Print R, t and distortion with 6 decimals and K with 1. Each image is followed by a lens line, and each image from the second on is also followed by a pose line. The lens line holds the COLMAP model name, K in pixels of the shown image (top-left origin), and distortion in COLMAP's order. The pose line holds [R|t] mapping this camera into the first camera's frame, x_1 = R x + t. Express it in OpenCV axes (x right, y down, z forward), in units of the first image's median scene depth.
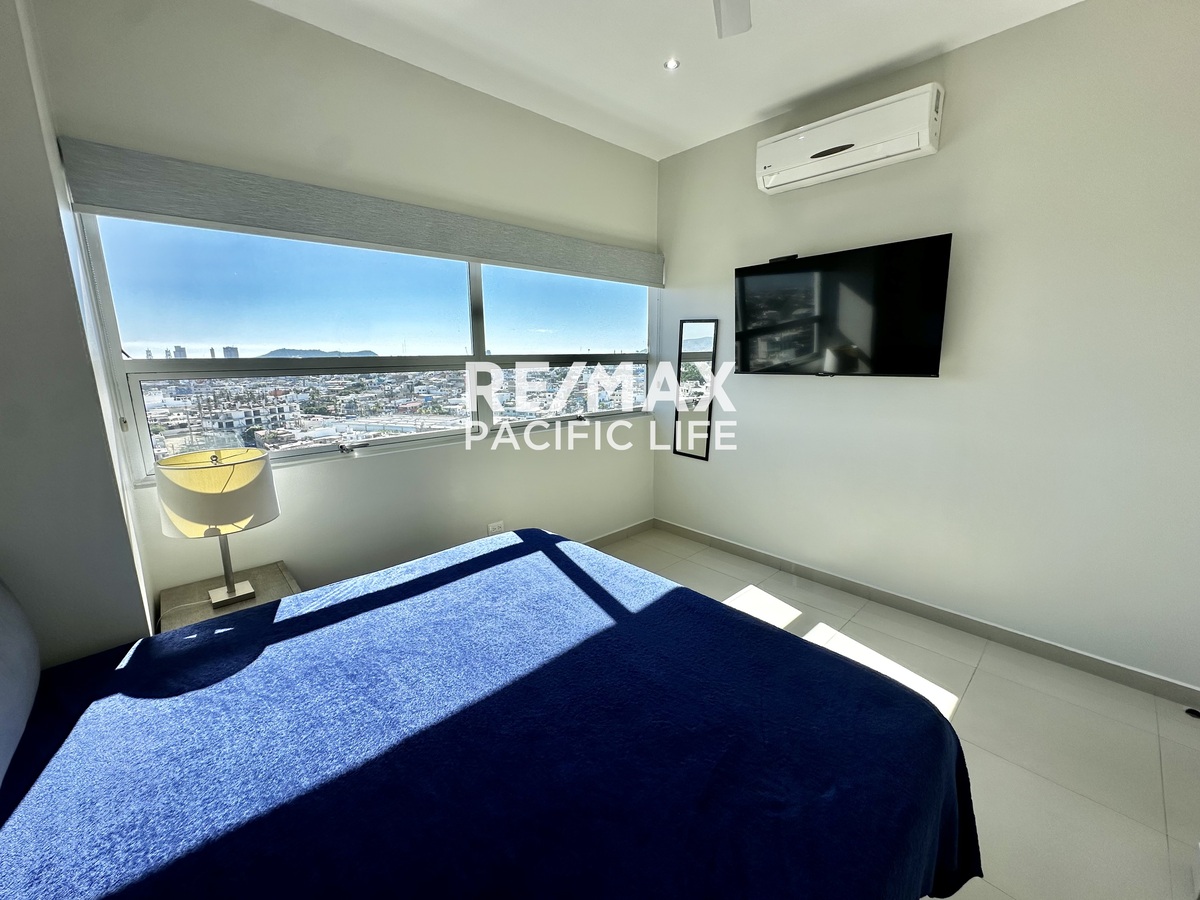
lens RADIAL K [[481.4, 0, 603.9], [0, 481.4, 456.8], [0, 0, 1]] dist [-0.003123, 0.001193]
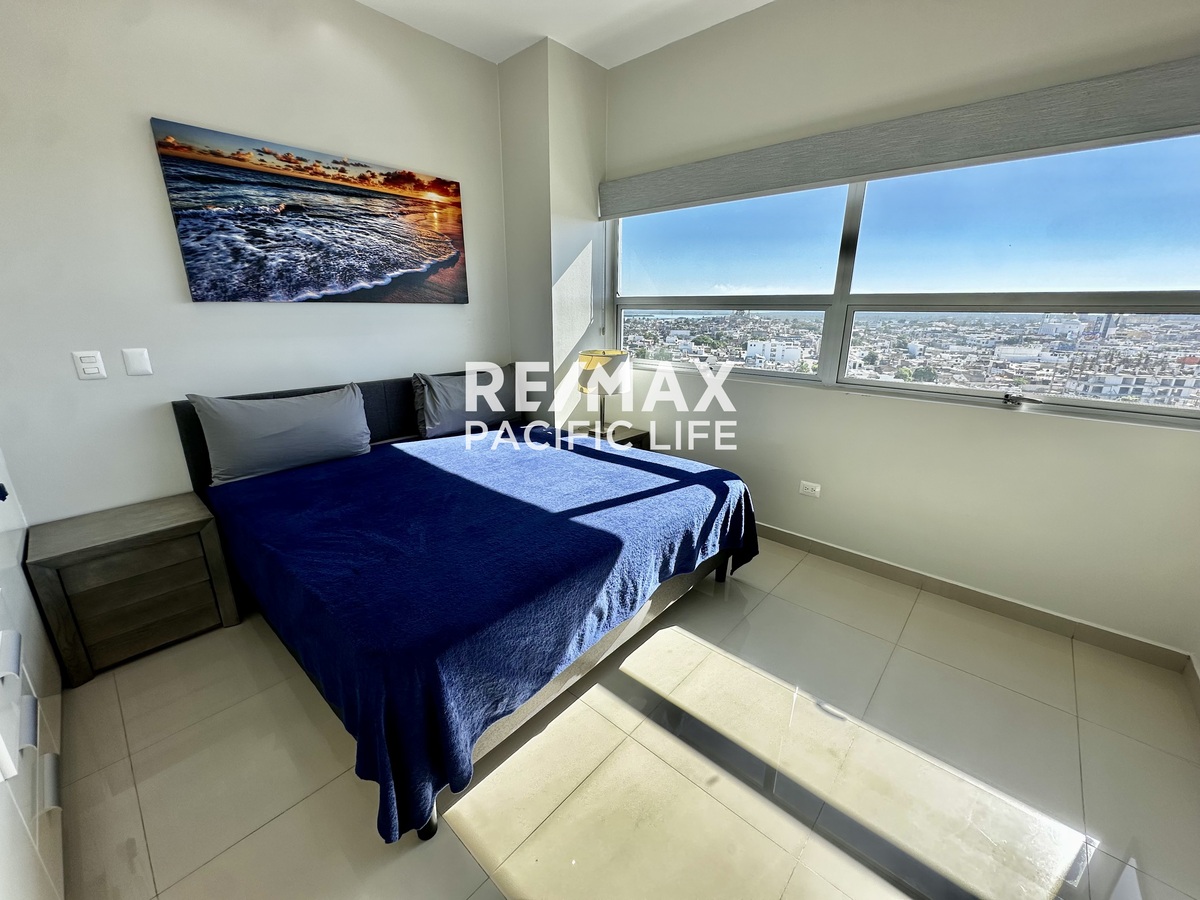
lens RADIAL K [[481.4, 0, 595.6], [0, 481.4, 452.5], [0, 0, 1]] dist [-0.003123, 0.001193]
pose [[0.088038, 0.297709, -0.950589, 0.569687], [-0.216851, 0.937135, 0.273412, -0.075896], [0.972227, 0.182066, 0.147062, 0.444925]]
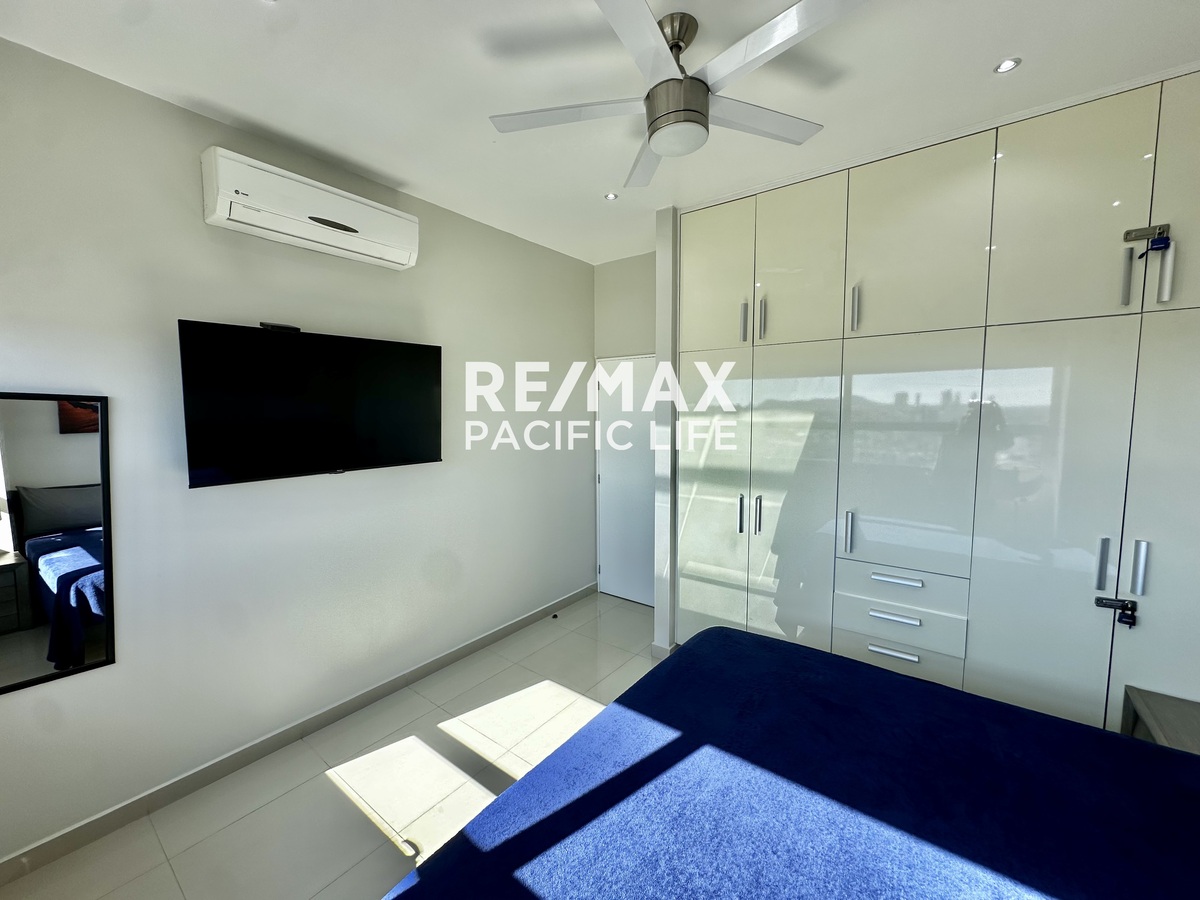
lens RADIAL K [[481.4, 0, 599.4], [0, 481.4, 455.4], [0, 0, 1]] dist [-0.003123, 0.001193]
pose [[-0.168649, -0.077173, 0.982650, -0.401618], [0.220867, 0.968621, 0.113978, -0.171665], [-0.960612, 0.236258, -0.146312, 0.600327]]
